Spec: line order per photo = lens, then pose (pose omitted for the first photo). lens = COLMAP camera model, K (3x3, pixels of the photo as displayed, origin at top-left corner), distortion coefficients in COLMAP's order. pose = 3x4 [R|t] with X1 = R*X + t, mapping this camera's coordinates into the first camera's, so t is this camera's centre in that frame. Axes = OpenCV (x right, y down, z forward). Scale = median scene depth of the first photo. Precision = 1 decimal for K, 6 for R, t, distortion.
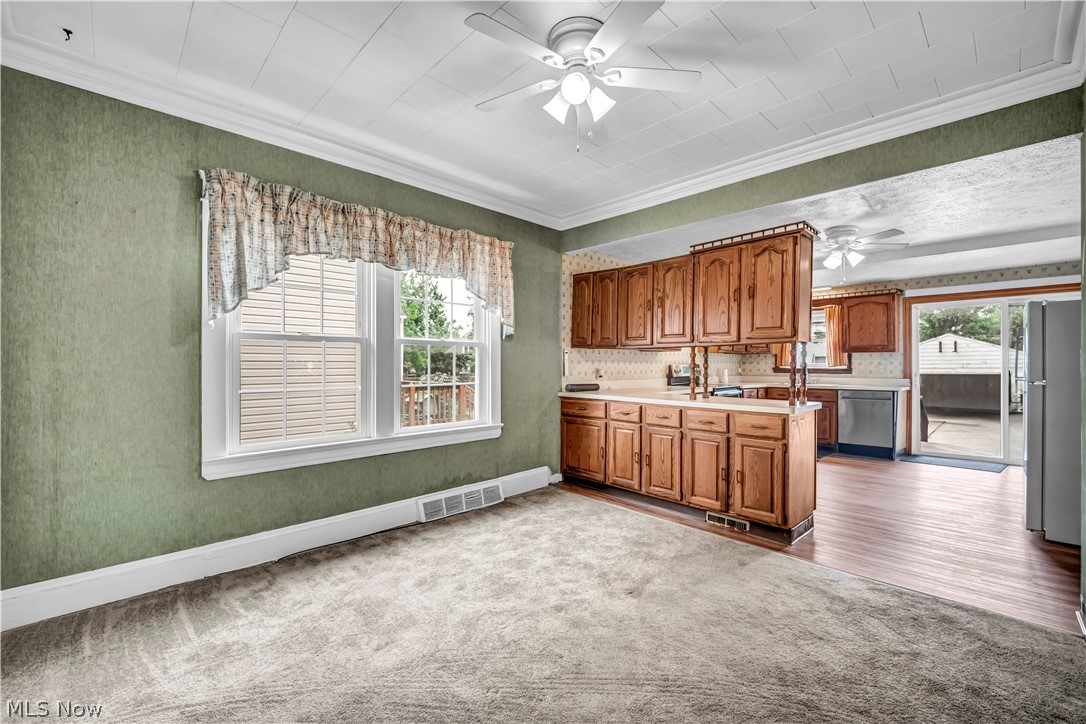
lens RADIAL K [[450.6, 0, 534.6], [0, 450.6, 365.9], [0, 0, 1]] dist [-0.004490, -0.000595]
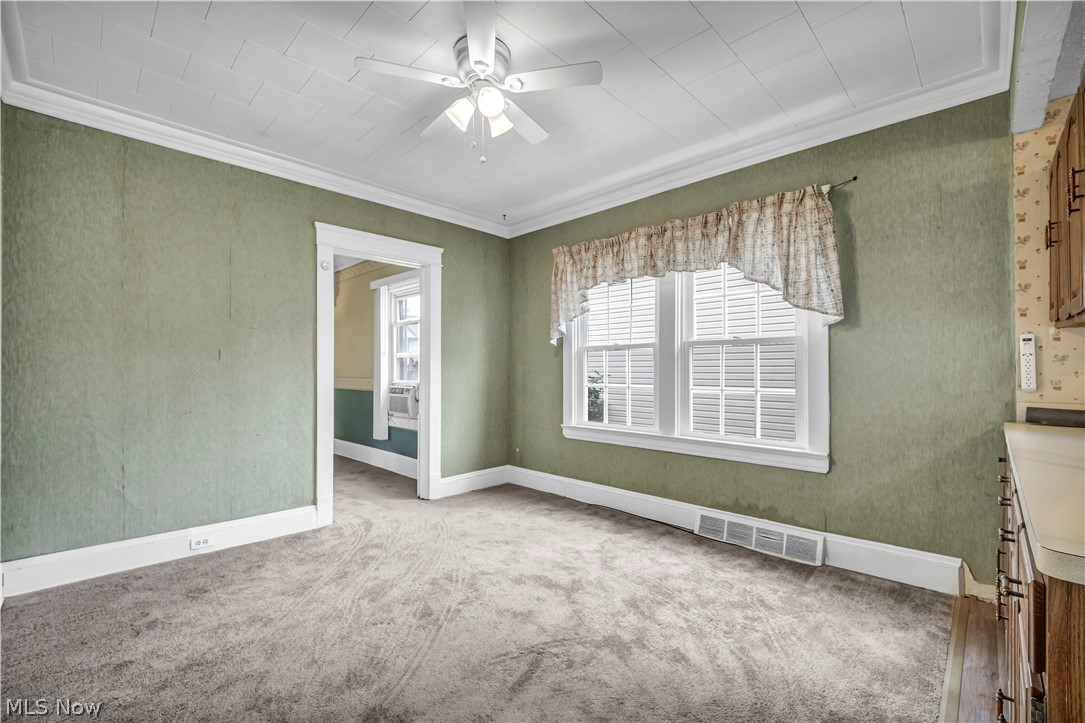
lens RADIAL K [[450.1, 0, 537.5], [0, 450.1, 366.7], [0, 0, 1]] dist [-0.004490, -0.000595]
pose [[0.029379, 0.004792, -0.999557, 0.655069], [0.007698, 0.999958, 0.005020, -0.010802], [0.999539, -0.007842, 0.029340, 0.609426]]
